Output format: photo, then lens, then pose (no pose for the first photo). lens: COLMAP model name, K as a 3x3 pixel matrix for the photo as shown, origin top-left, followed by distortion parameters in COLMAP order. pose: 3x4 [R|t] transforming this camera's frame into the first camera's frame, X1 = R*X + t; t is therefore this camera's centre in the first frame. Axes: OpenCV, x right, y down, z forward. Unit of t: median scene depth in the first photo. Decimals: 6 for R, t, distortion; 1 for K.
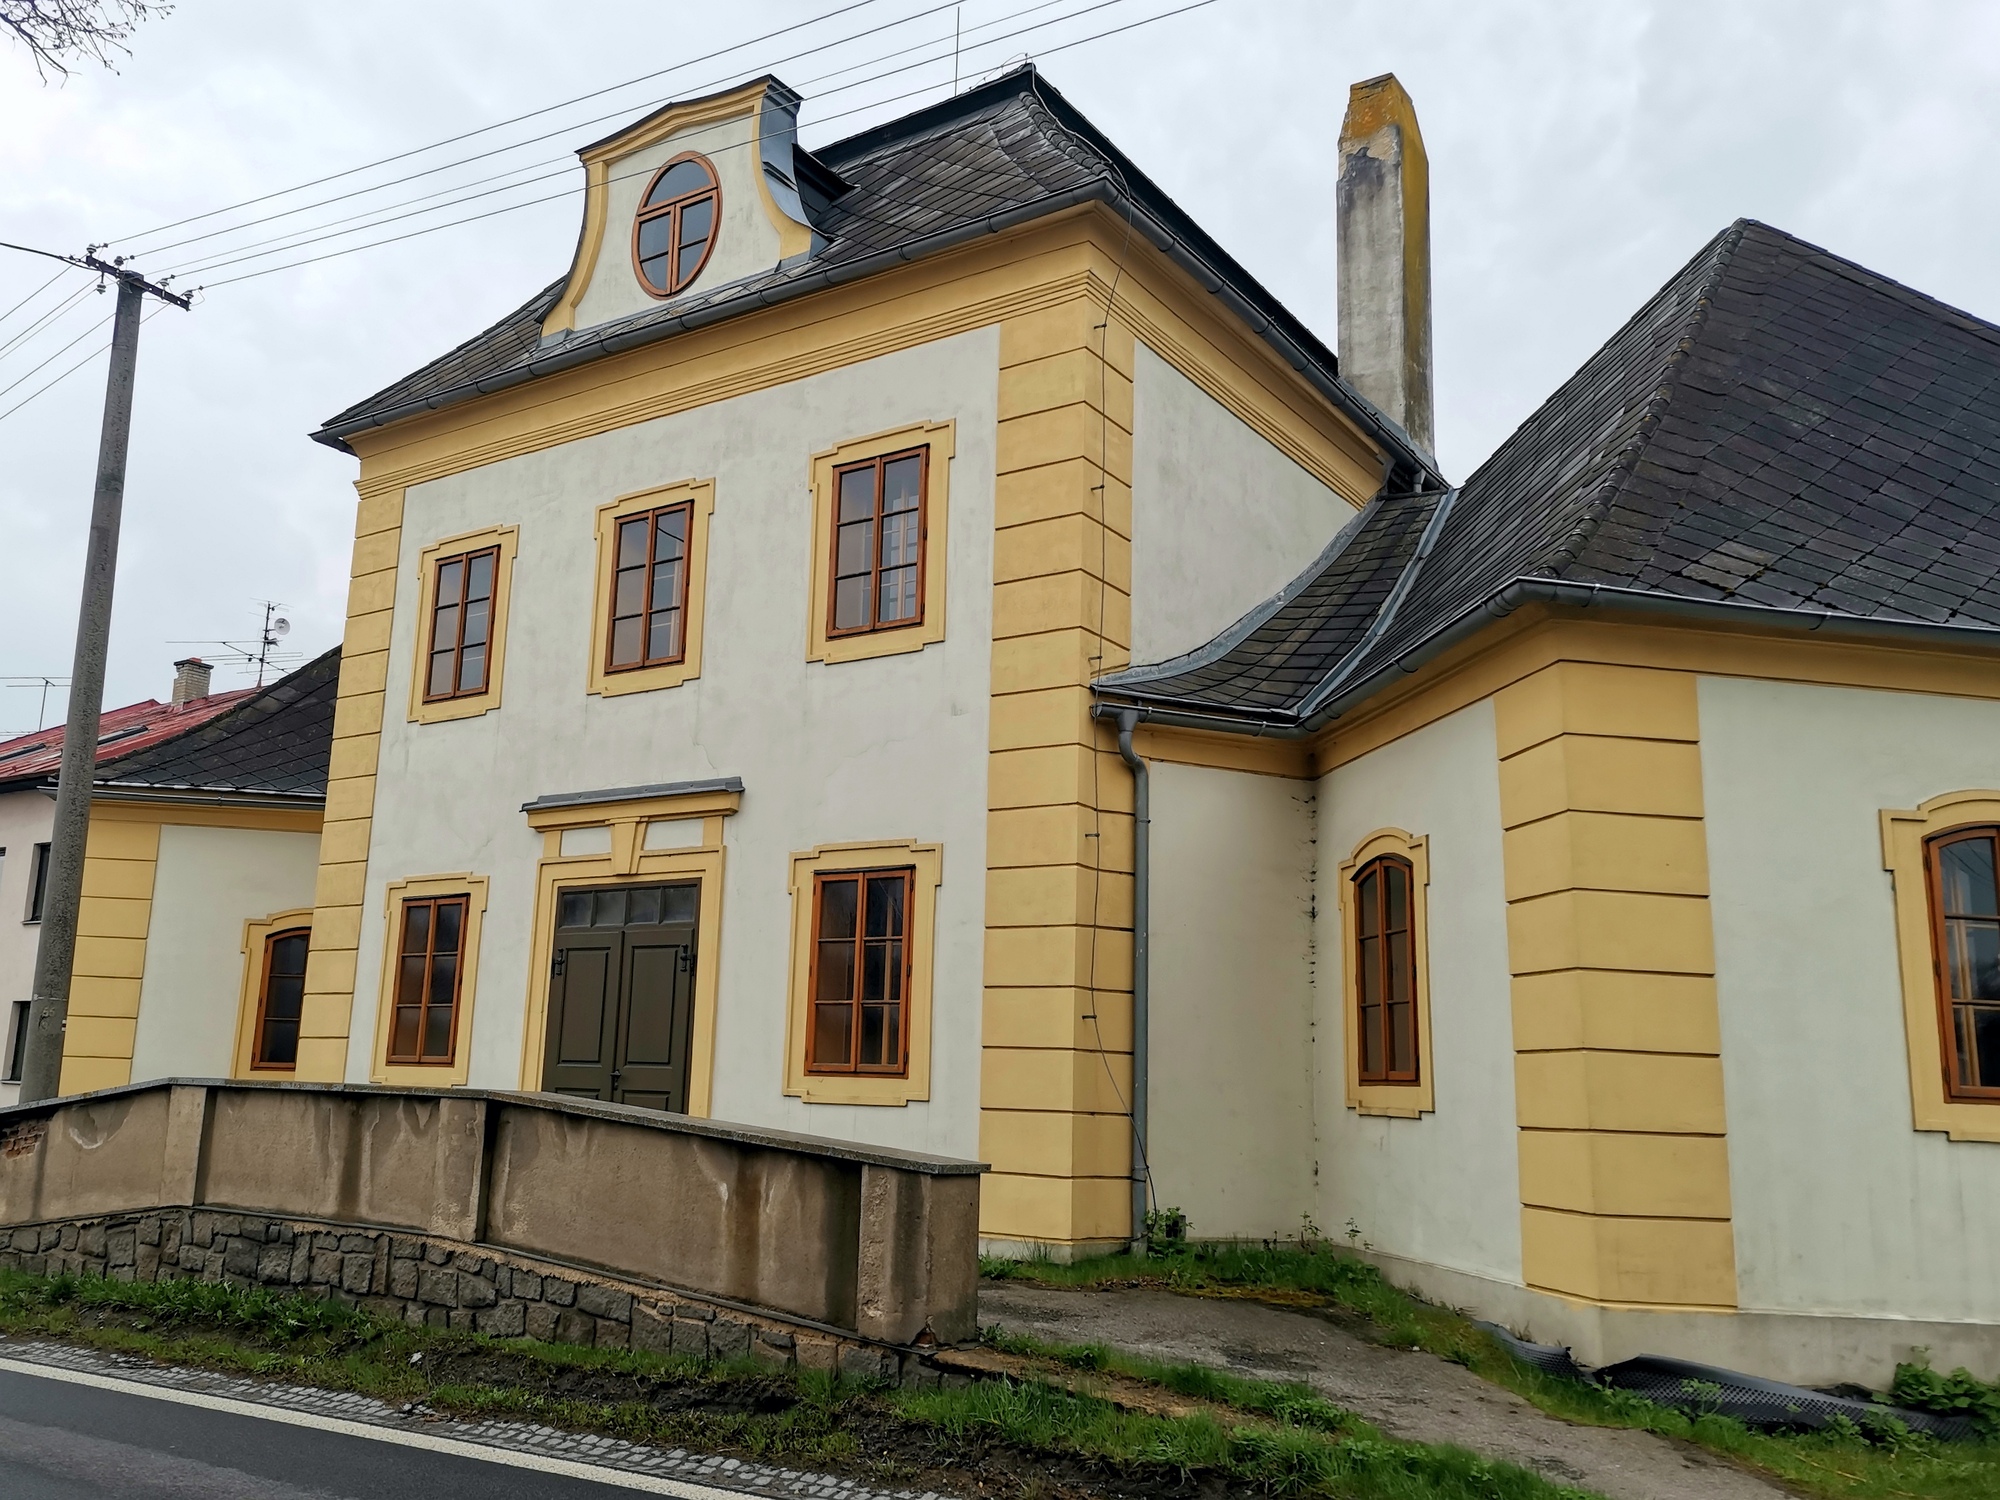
lens RADIAL K [[1831.5, 0, 942.1], [0, 1831.5, 678.7], [0, 0, 1]] dist [0.103268, -0.166751]
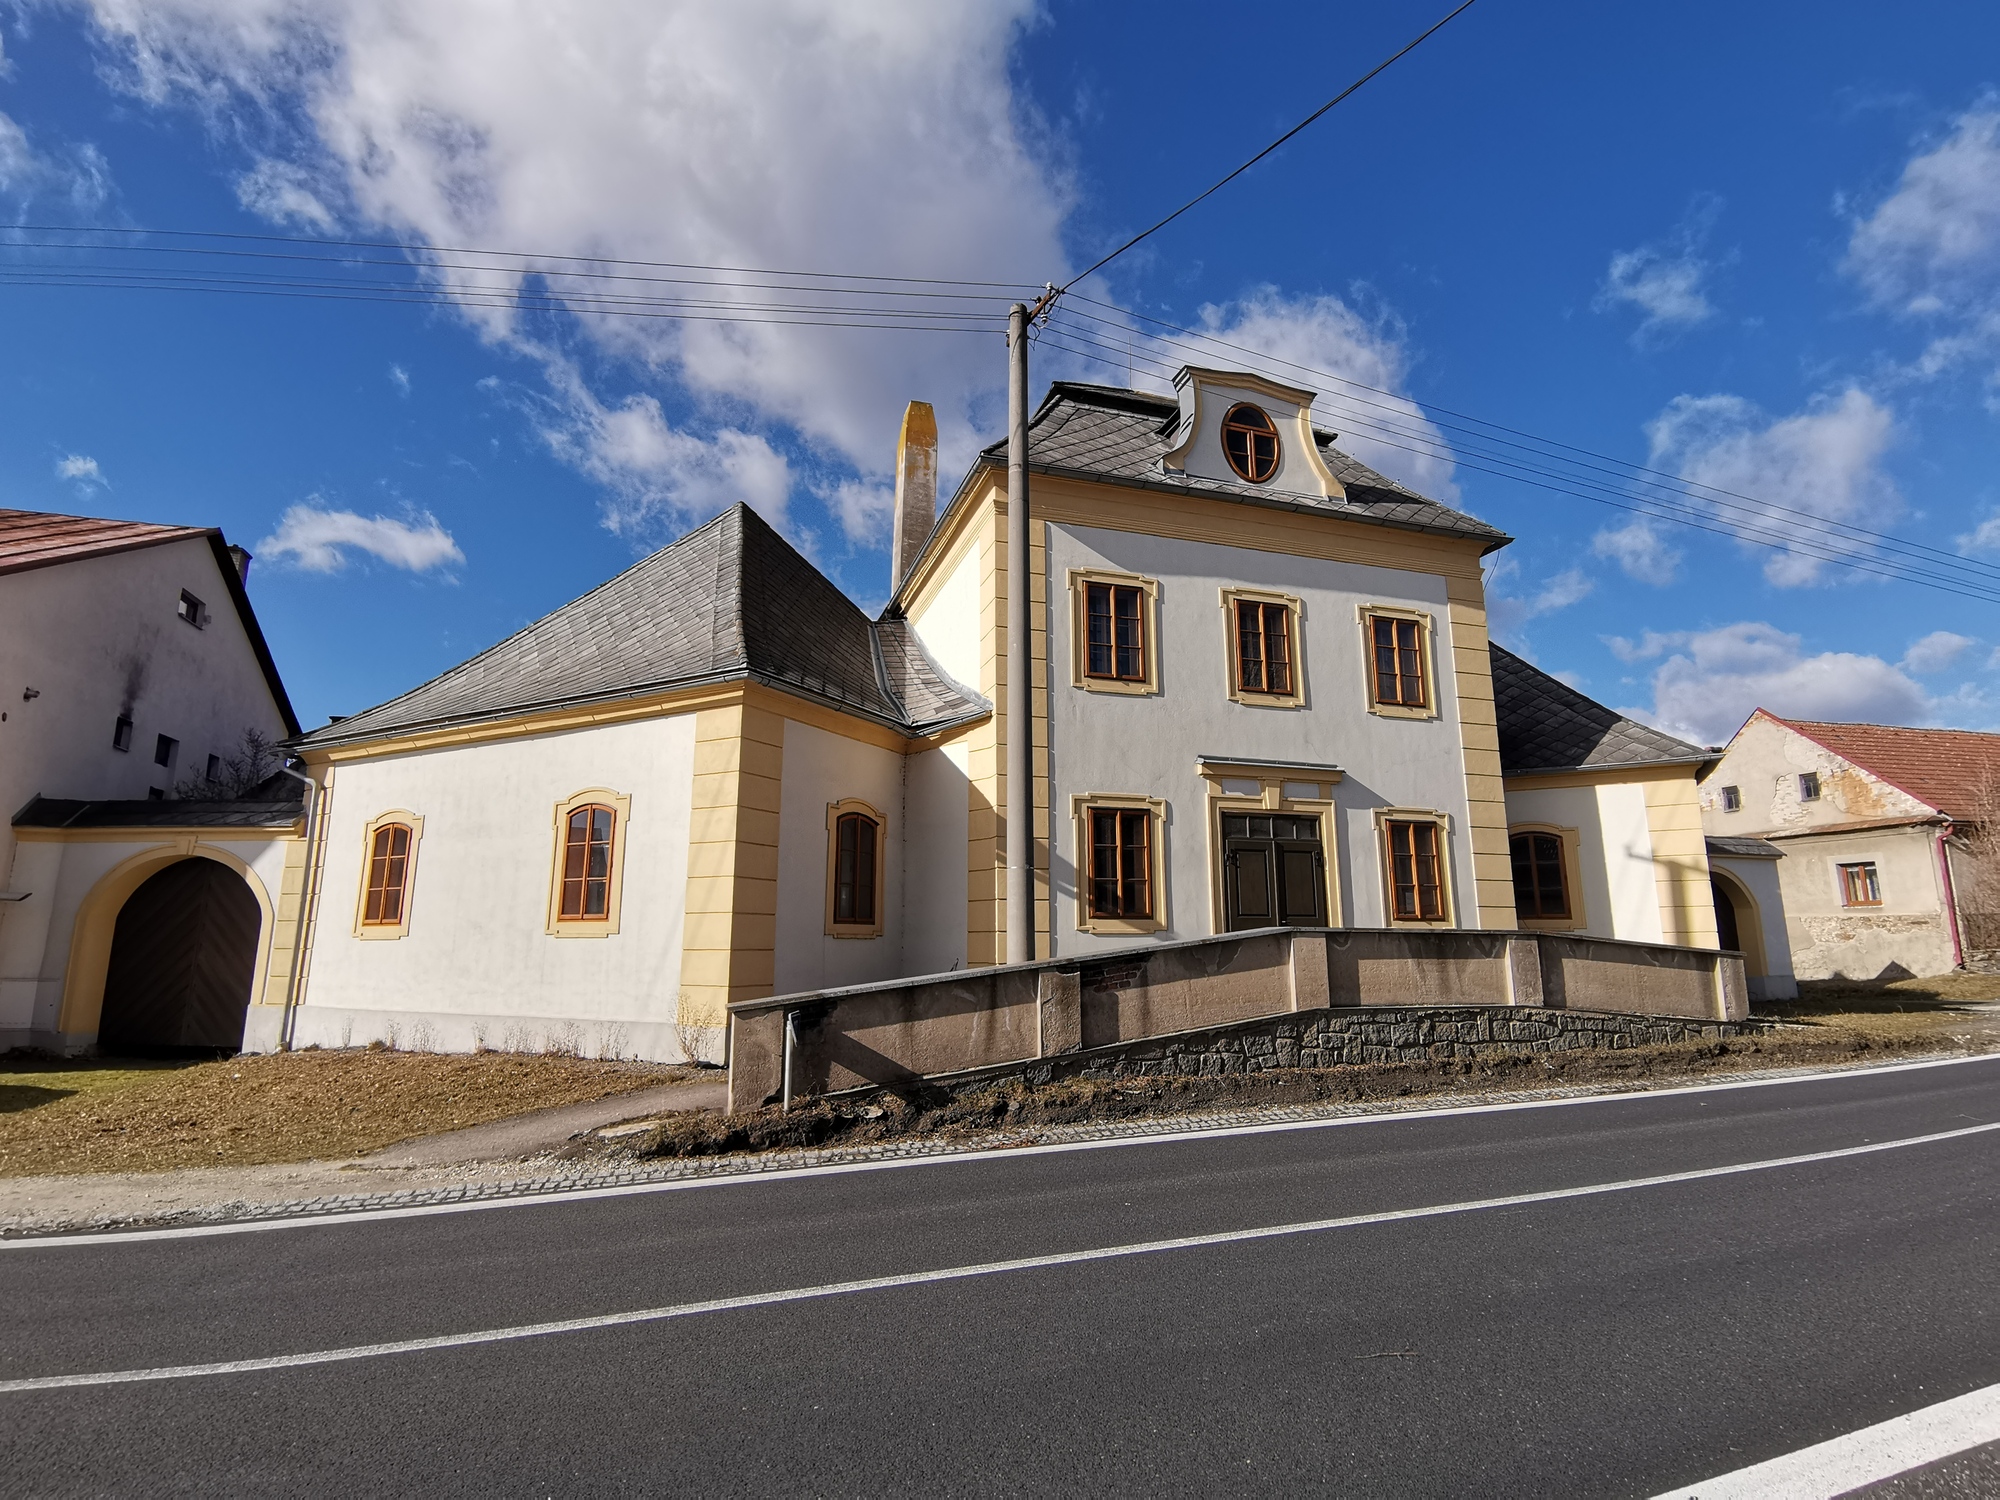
lens RADIAL K [[975.0, 0, 1000.0], [0, 975.0, 750.0], [0, 0, 1]] dist [0.049901, 0.000169]
pose [[0.561250, 0.120154, 0.818878, -1.256763], [-0.160938, 0.986364, -0.034425, 0.142709], [-0.811848, -0.112468, 0.572934, 0.772911]]
